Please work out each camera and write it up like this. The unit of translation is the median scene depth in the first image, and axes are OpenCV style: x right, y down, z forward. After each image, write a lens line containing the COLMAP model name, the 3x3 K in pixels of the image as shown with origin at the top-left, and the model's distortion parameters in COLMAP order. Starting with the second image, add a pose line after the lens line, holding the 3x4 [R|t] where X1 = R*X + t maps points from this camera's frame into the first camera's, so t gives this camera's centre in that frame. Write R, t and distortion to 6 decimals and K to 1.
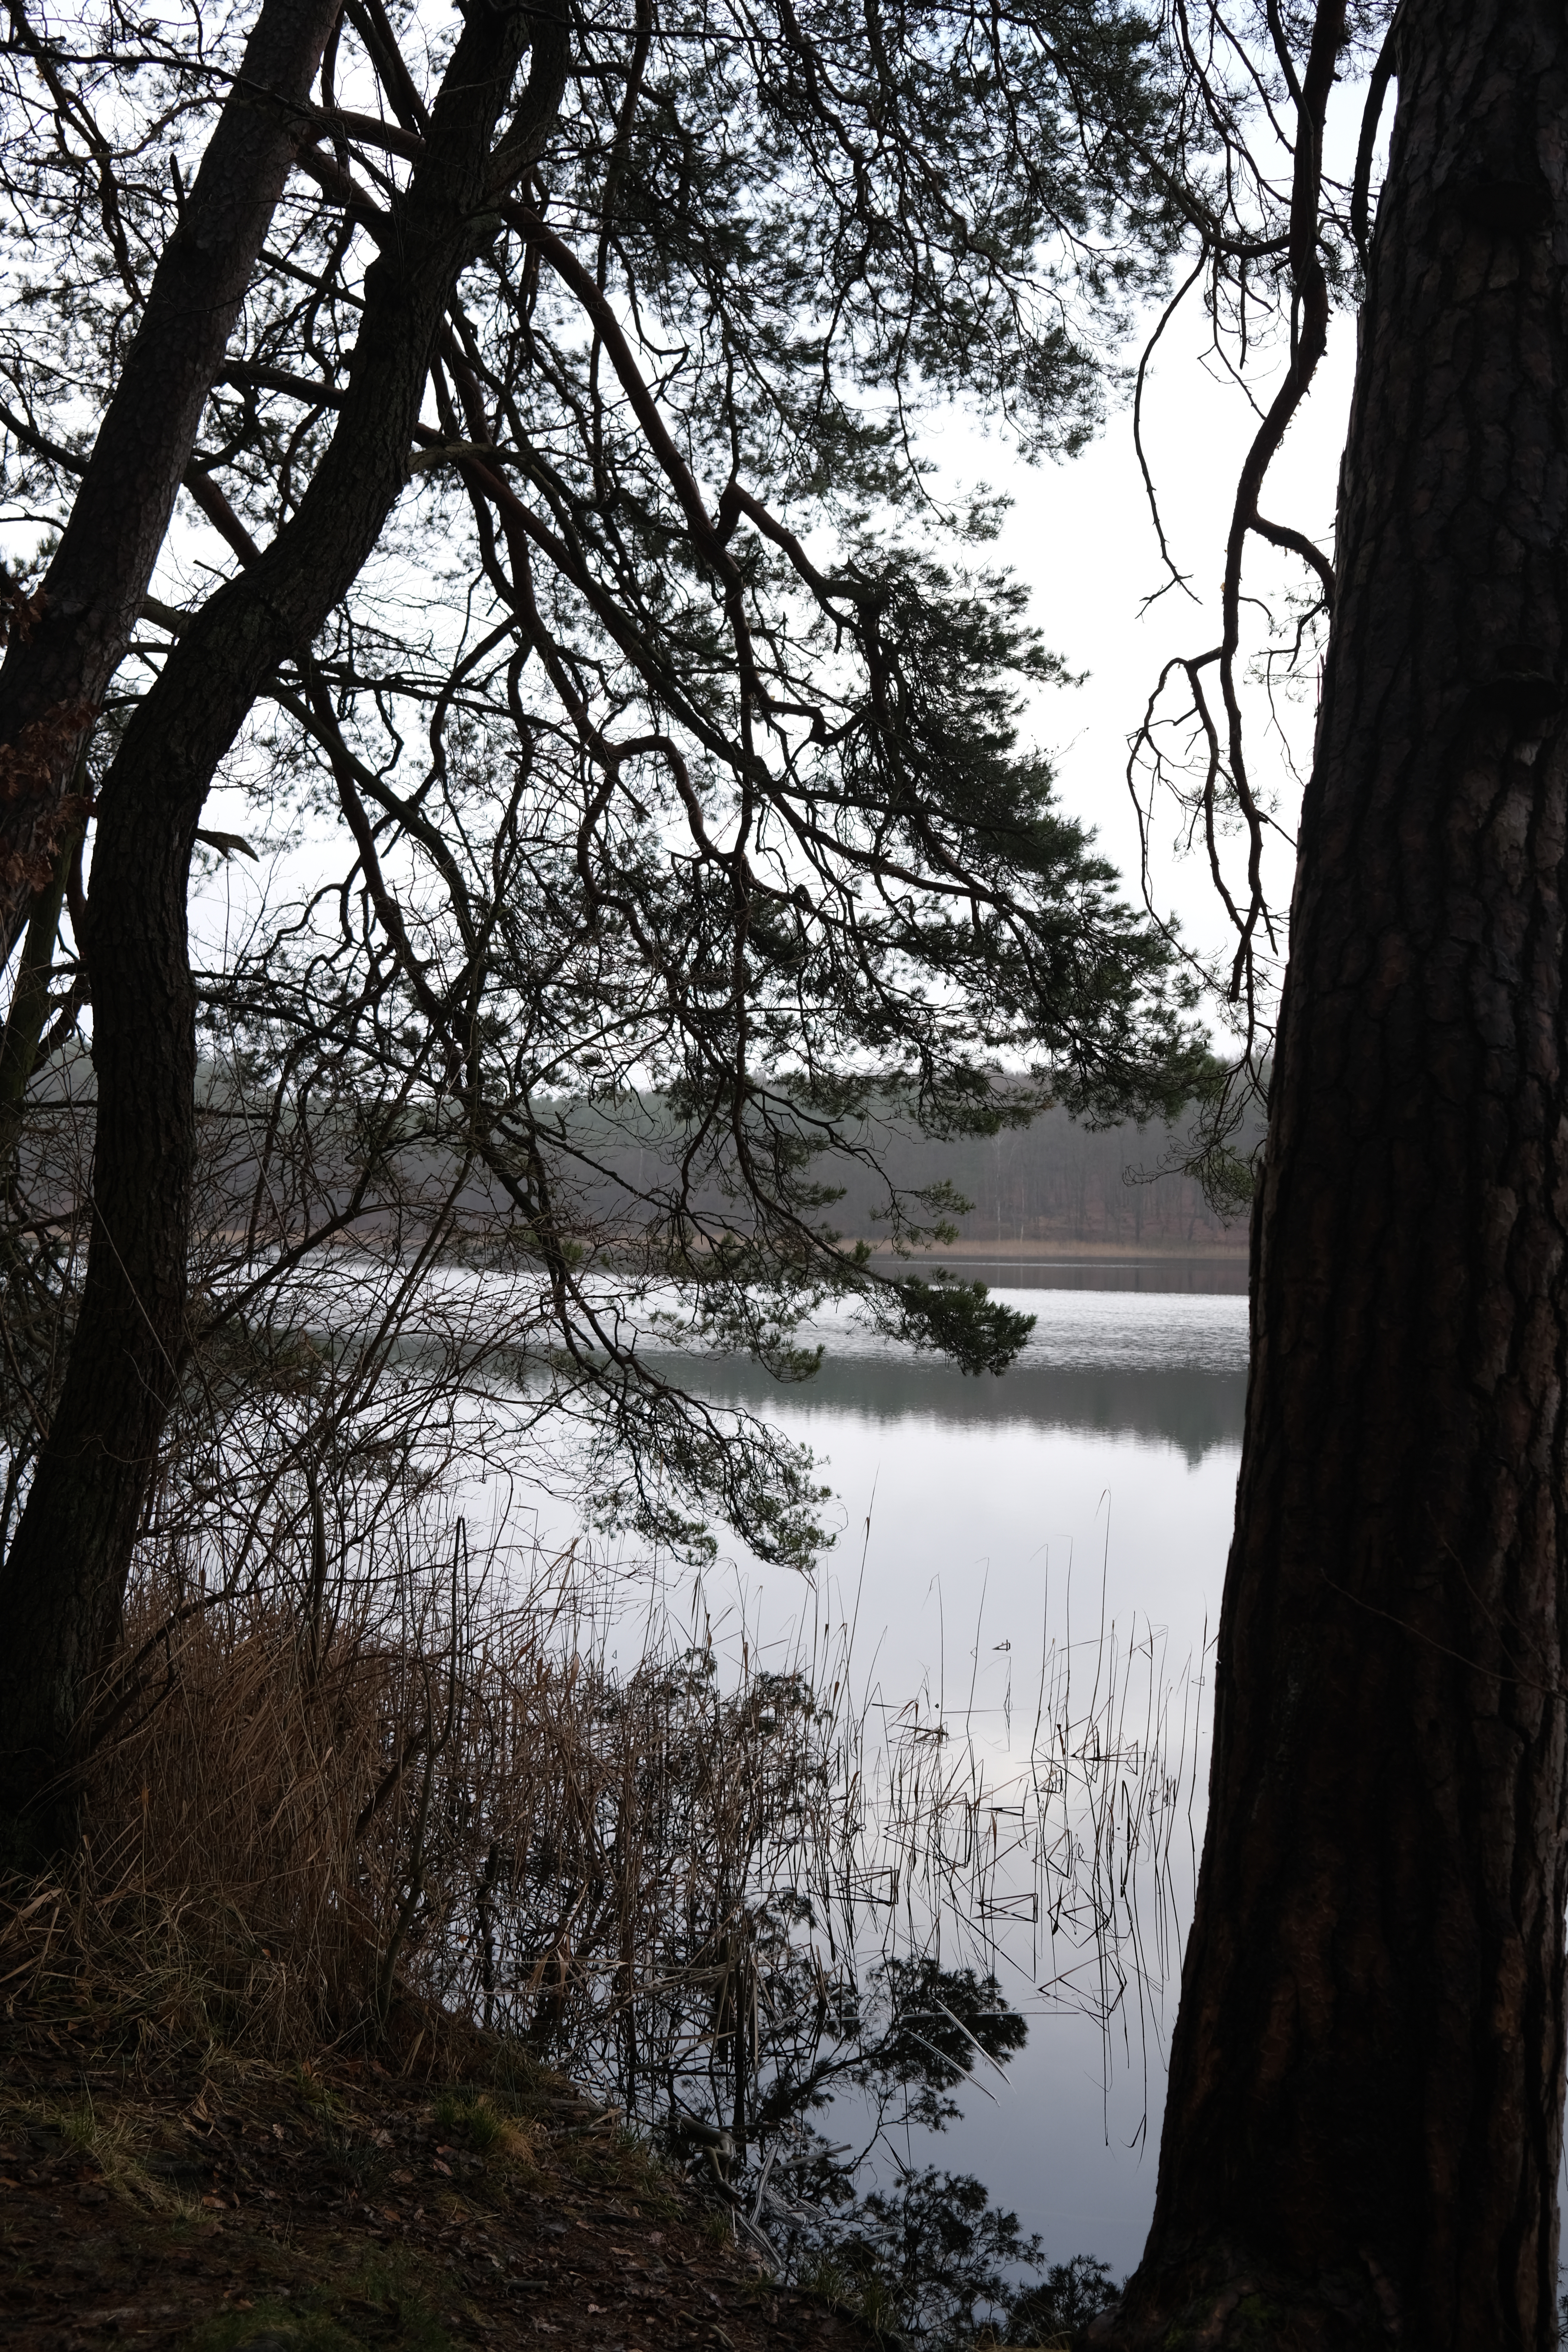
lens RADIAL K [[2542.2, 0, 773.1], [0, 2542.2, 1169.7], [0, 0, 1]] dist [0.033625, 0.000000]
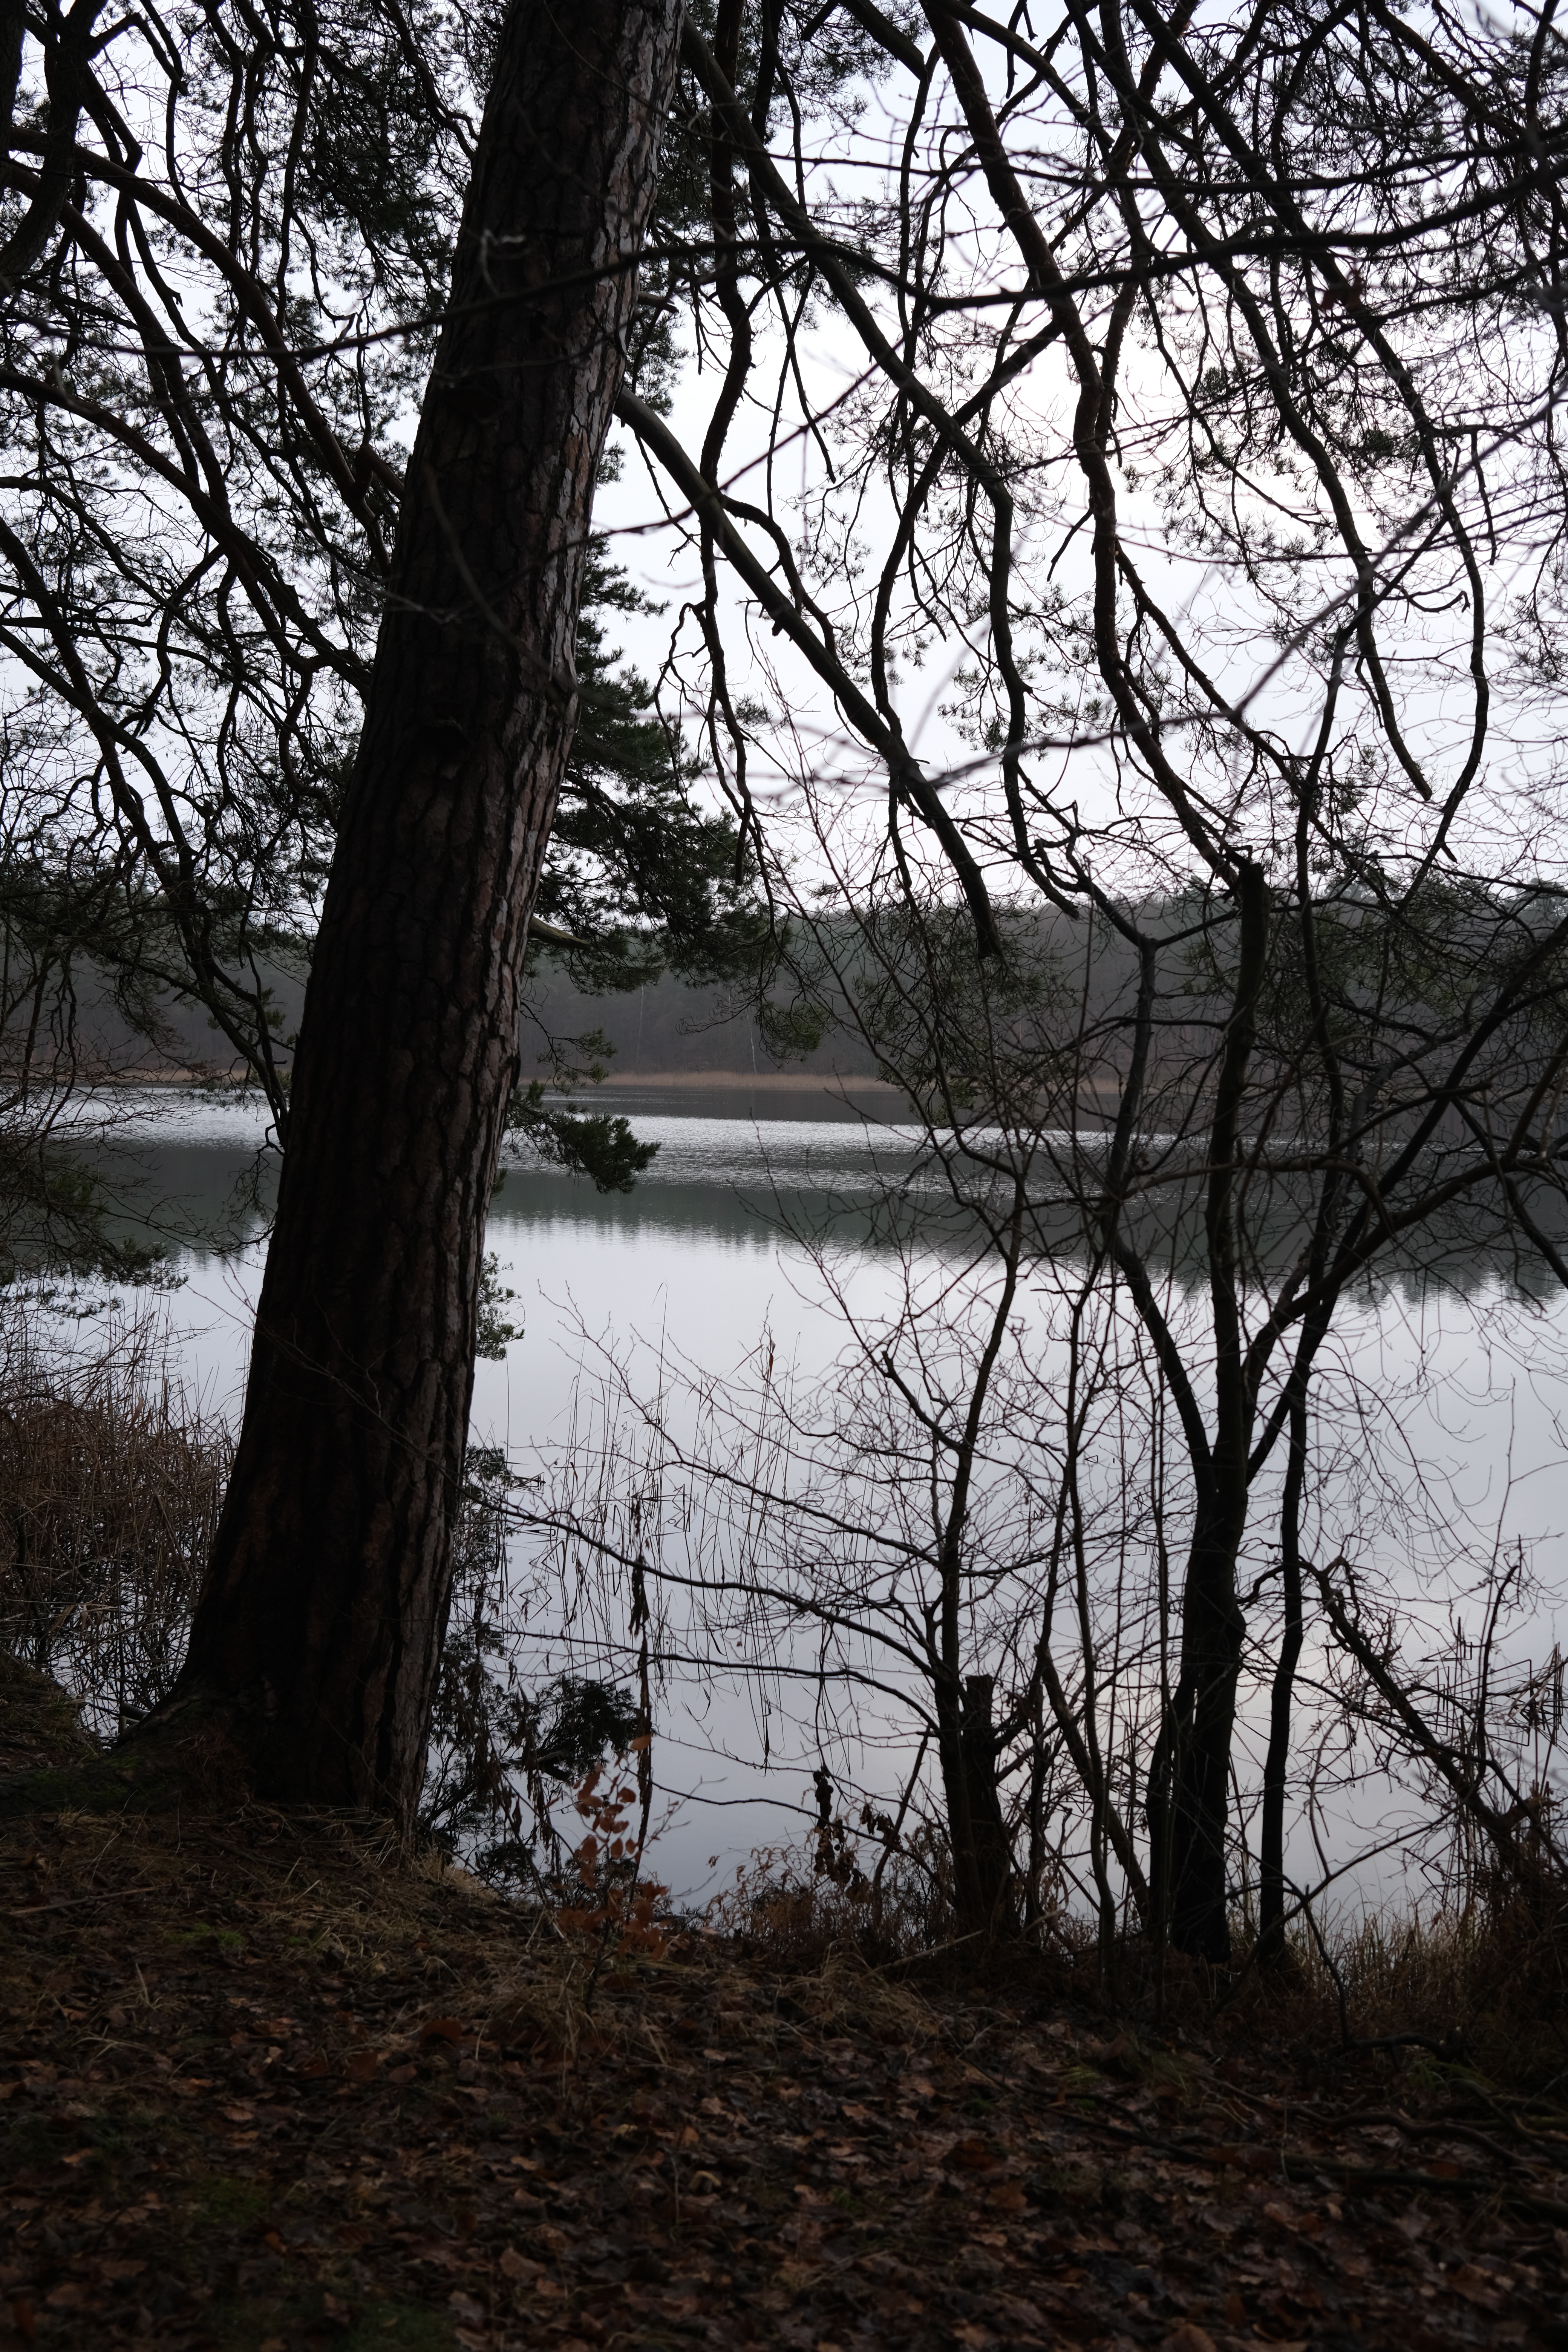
lens RADIAL K [[2542.2, 0, 785.8], [0, 2542.2, 1167.4], [0, 0, 1]] dist [0.033625, 0.000000]
pose [[0.999959, -0.006537, -0.006283, 0.162105], [0.006922, 0.997964, 0.063400, -0.005982], [0.005856, -0.063441, 0.997968, -0.180925]]
